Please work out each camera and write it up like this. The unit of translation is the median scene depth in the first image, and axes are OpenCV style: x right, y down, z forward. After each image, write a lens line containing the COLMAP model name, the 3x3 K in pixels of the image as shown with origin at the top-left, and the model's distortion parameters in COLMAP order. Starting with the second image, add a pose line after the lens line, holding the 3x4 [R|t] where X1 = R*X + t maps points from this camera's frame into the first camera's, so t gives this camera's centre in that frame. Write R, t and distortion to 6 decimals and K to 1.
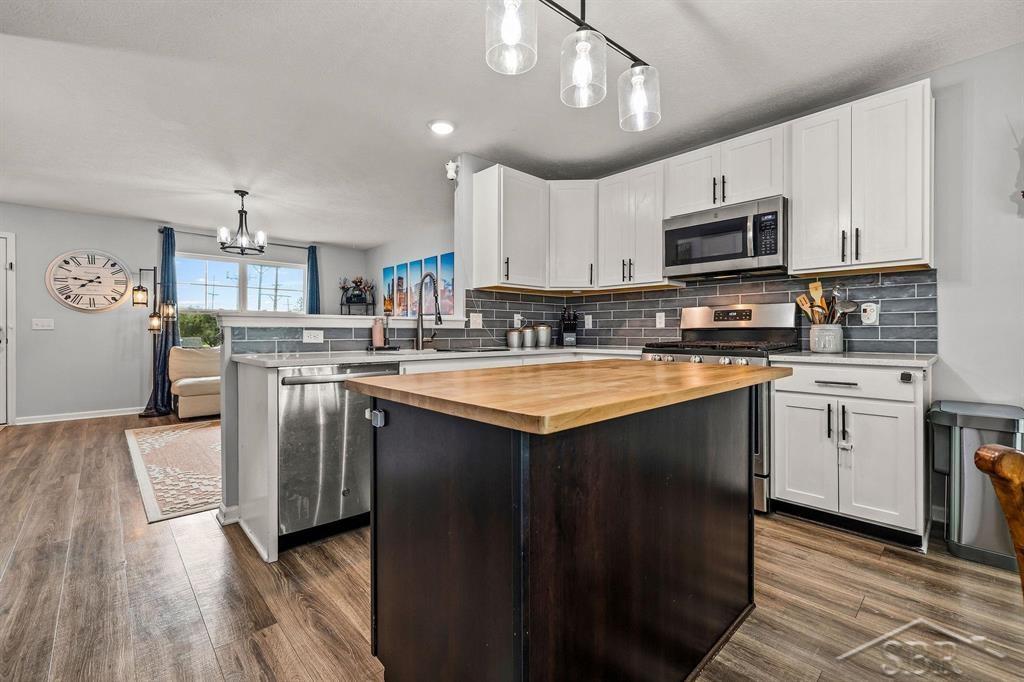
lens RADIAL K [[440.4, 0, 515.6], [0, 440.4, 333.7], [0, 0, 1]] dist [-0.000764, -0.000204]
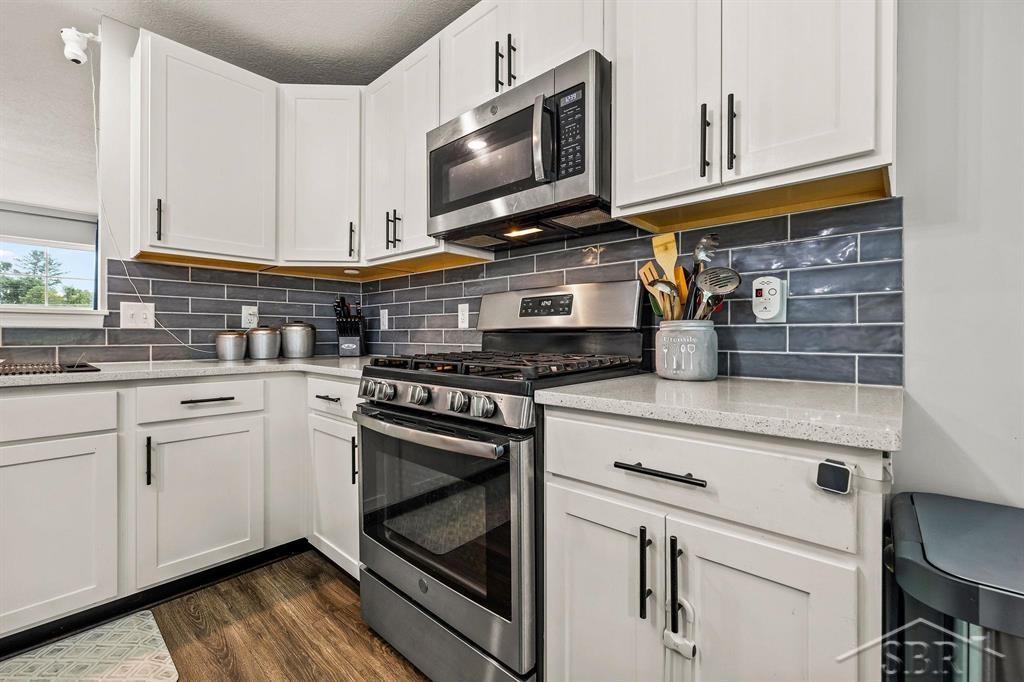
lens RADIAL K [[434.4, 0, 512.4], [0, 434.4, 336.9], [0, 0, 1]] dist [-0.001095, -0.000079]
pose [[0.997407, 0.002906, 0.071910, 0.426868], [-0.002869, 0.999996, -0.000620, -0.002200], [-0.071911, 0.000412, 0.997411, 0.474398]]
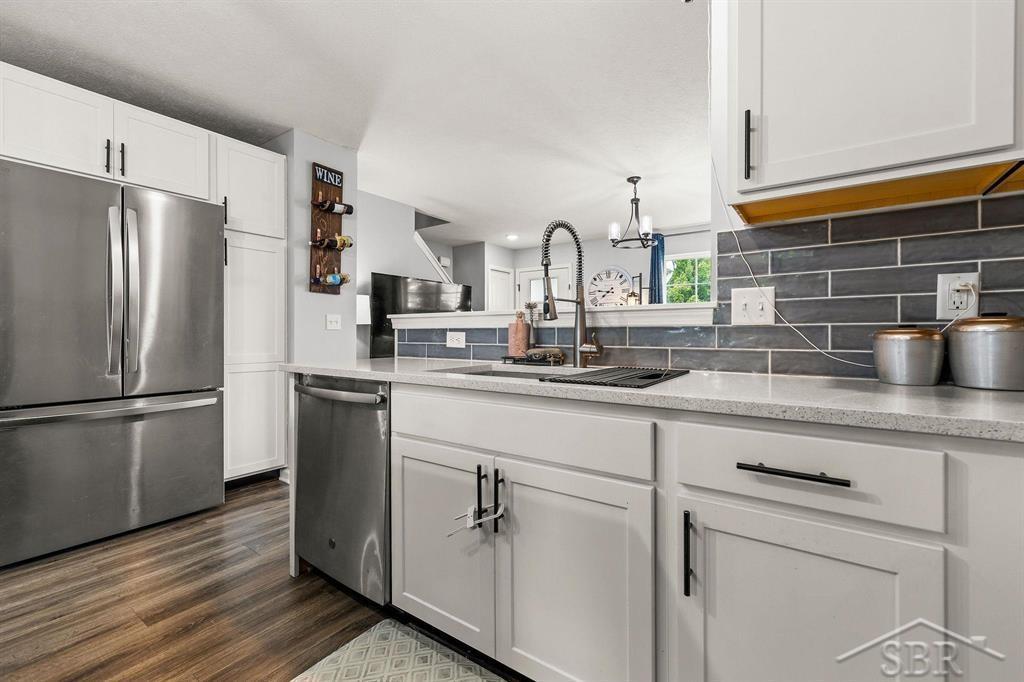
lens RADIAL K [[434.4, 0, 512.4], [0, 434.4, 336.9], [0, 0, 1]] dist [-0.001095, -0.000079]
pose [[0.193495, 0.008277, -0.981066, 0.301275], [-0.002602, 0.999965, 0.007923, -0.004449], [0.981098, 0.001019, 0.193509, 0.847254]]
